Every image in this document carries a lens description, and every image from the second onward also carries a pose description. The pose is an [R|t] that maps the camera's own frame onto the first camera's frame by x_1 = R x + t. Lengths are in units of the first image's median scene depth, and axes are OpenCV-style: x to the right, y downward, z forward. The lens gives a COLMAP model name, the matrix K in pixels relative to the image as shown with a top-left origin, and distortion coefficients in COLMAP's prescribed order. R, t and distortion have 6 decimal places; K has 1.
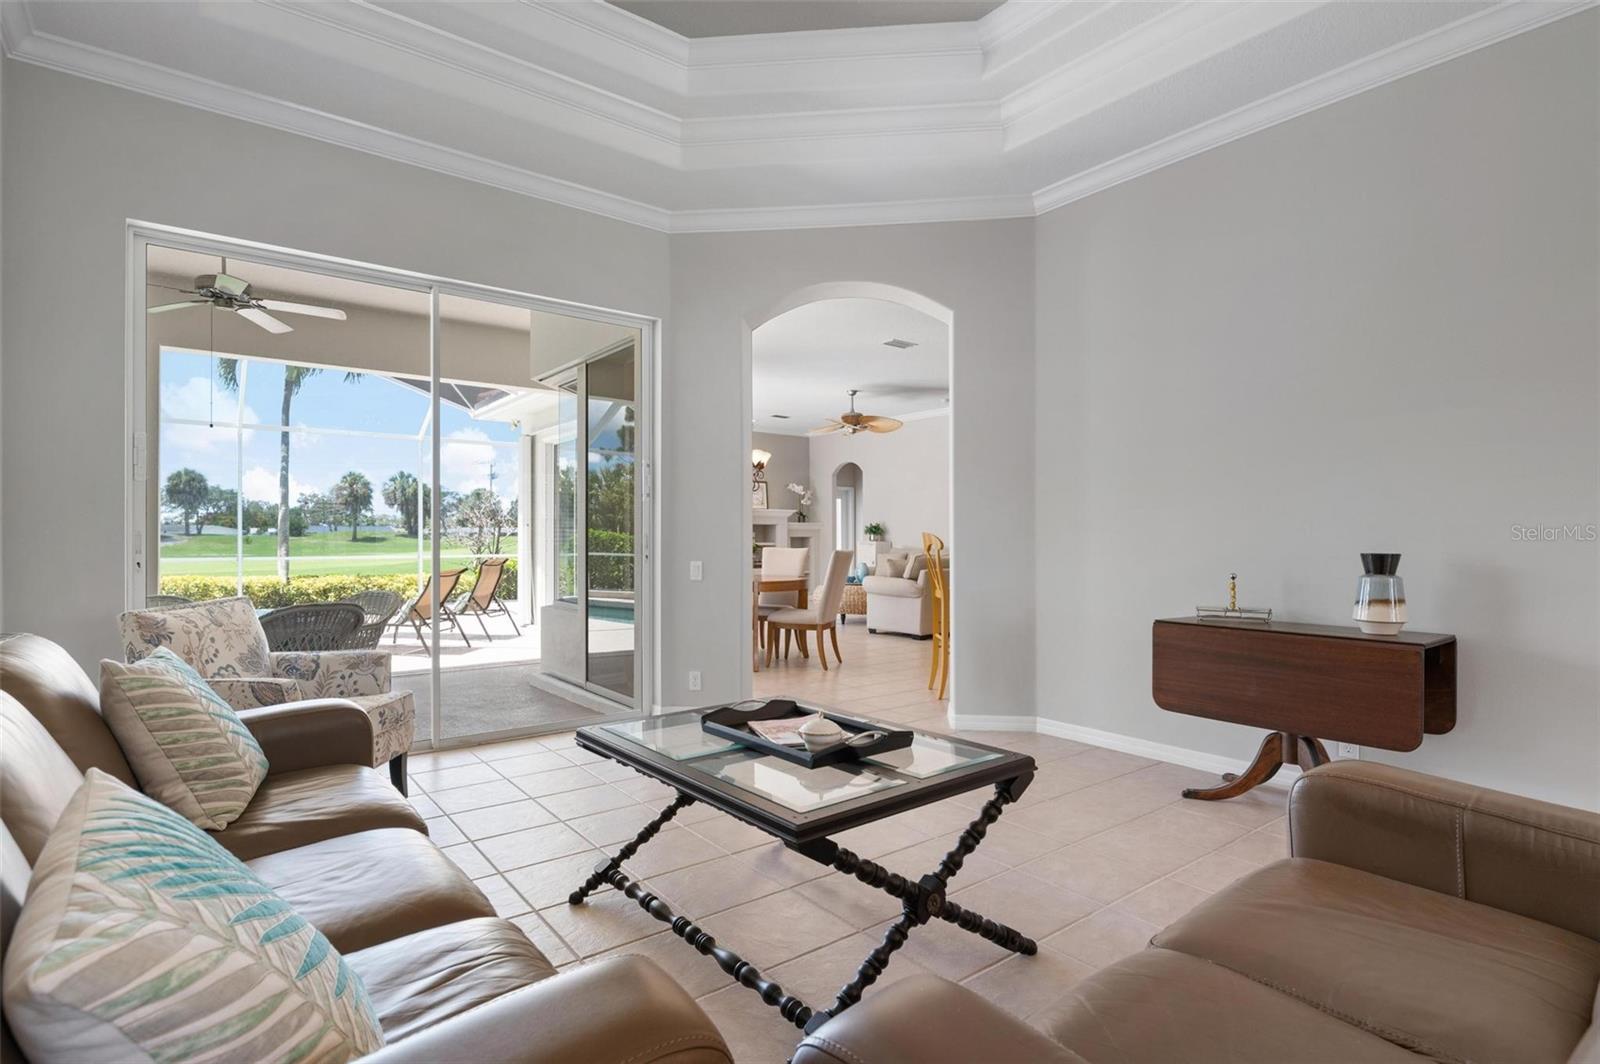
lens RADIAL K [[788.1, 0, 805.3], [0, 788.1, 538.9], [0, 0, 1]] dist [0.001150, -0.007014]
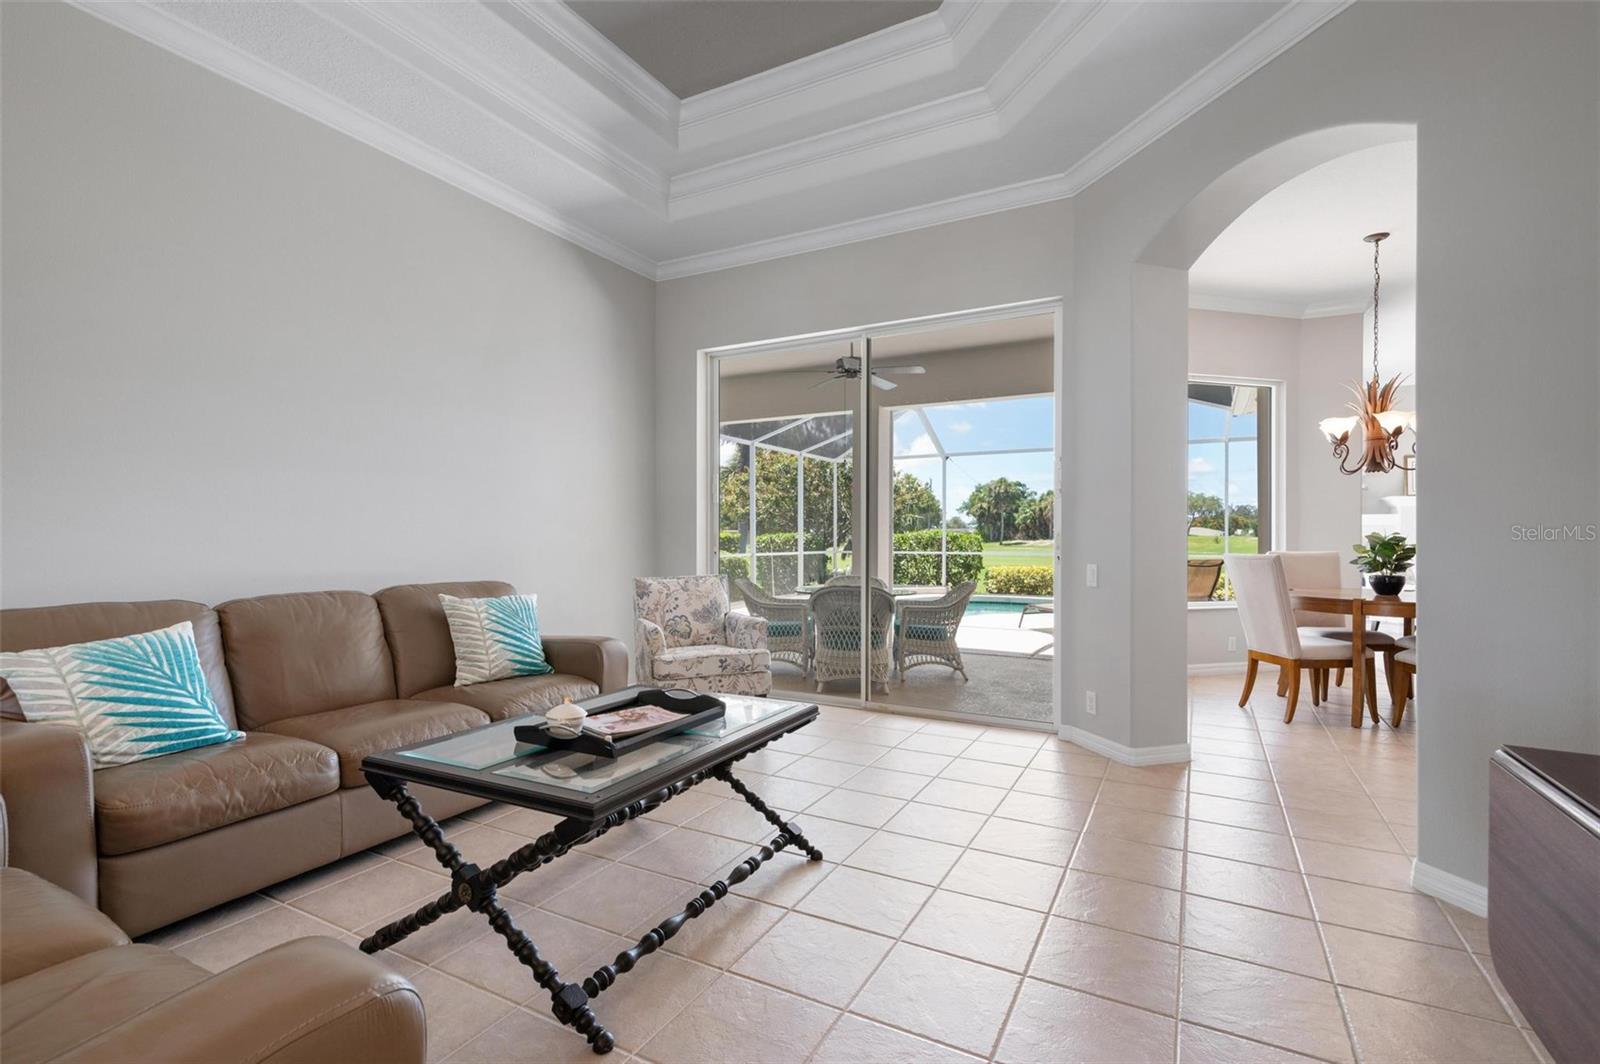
lens RADIAL K [[729.5, 0, 808.2], [0, 729.5, 537.8], [0, 0, 1]] dist [0.012401, 0.000134]
pose [[0.406261, 0.000869, -0.913756, 0.261614], [-0.002738, 0.999996, -0.000266, 0.000103], [0.913753, 0.002610, 0.406262, 0.219896]]
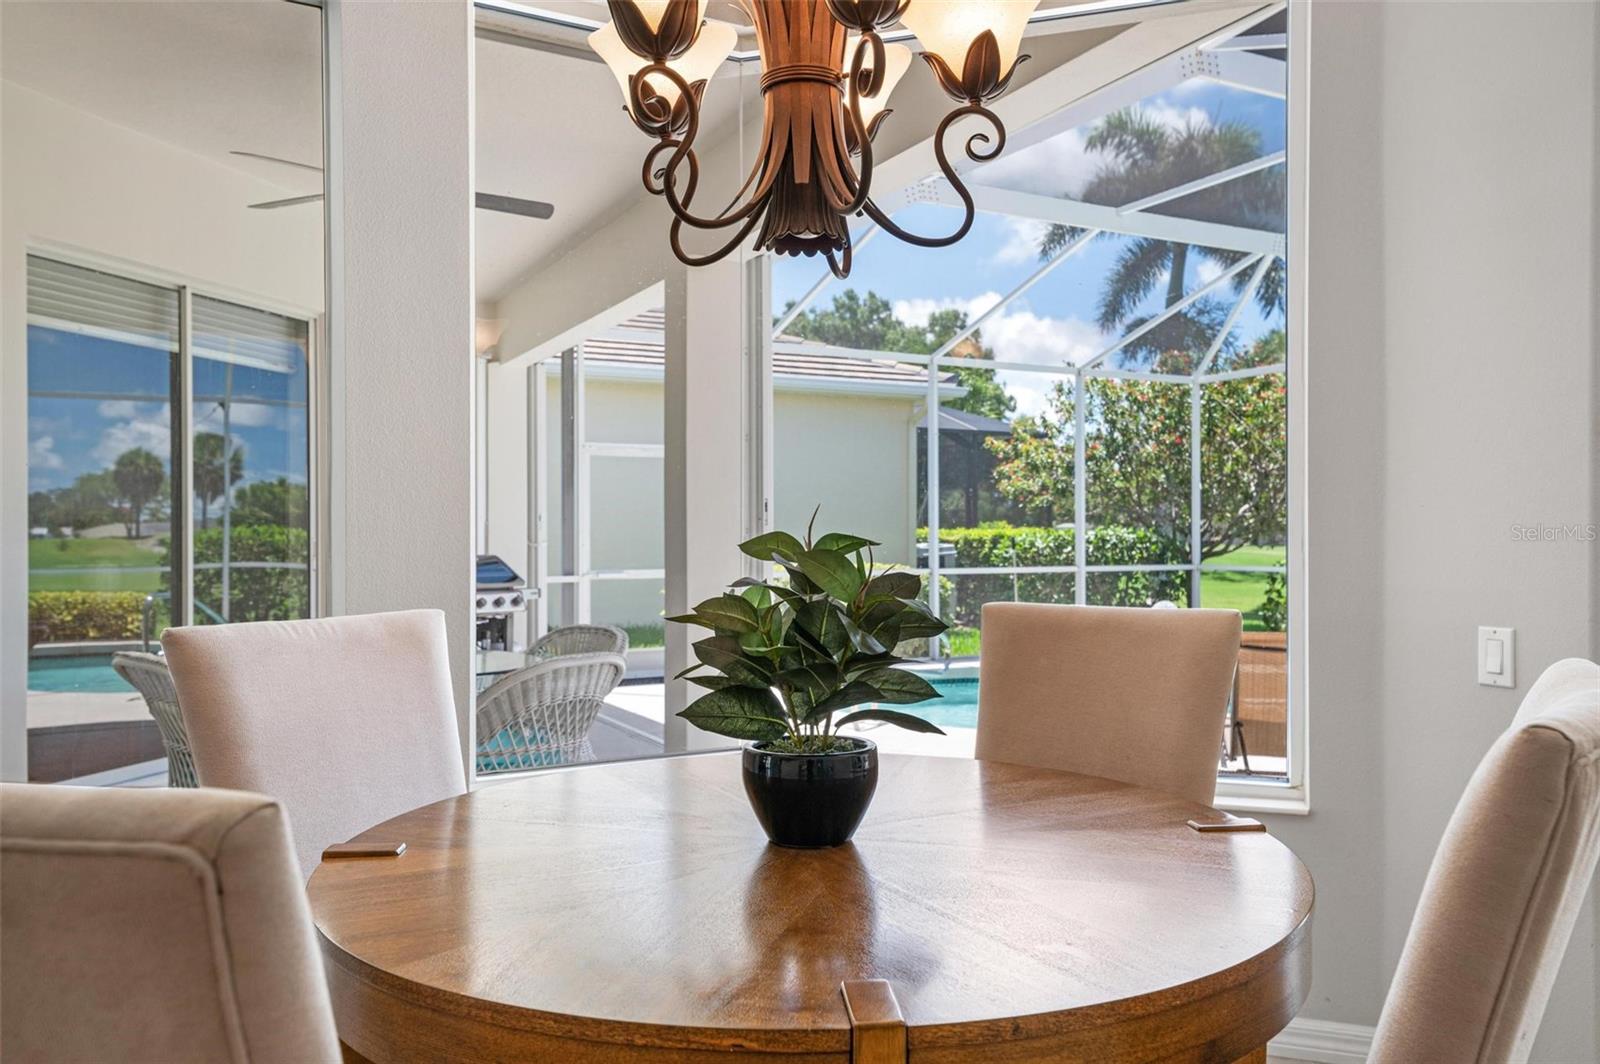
lens RADIAL K [[1184.5, 0, 809.0], [0, 1184.5, 528.5], [0, 0, 1]] dist [0.040670, -0.000030]
pose [[-0.170589, -0.004903, -0.985330, 0.117447], [0.002142, 0.999983, -0.005347, -0.005449], [0.985340, -0.003023, -0.170575, 0.875690]]
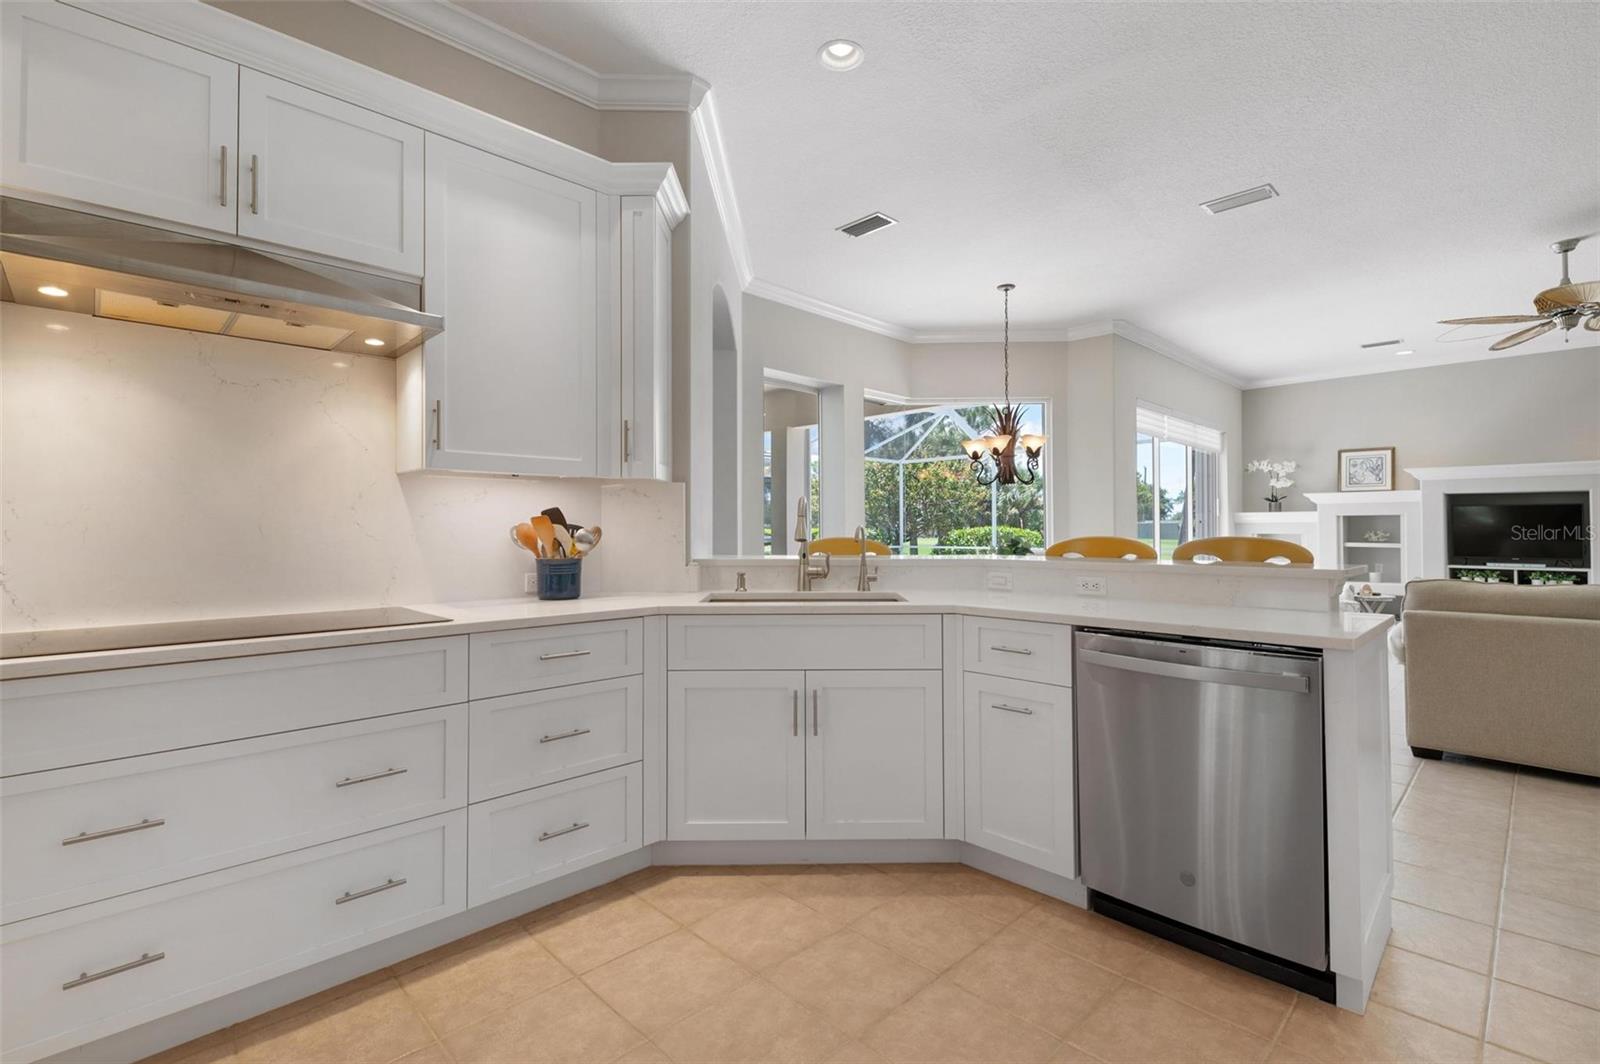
lens RADIAL K [[720.7, 0, 803.8], [0, 720.7, 517.2], [0, 0, 1]] dist [0.016778, -0.010825]
pose [[0.112947, -0.018210, -0.993434, 0.551612], [-0.000251, 0.999831, -0.018355, -0.009648], [0.993601, 0.002322, 0.112923, 0.582195]]
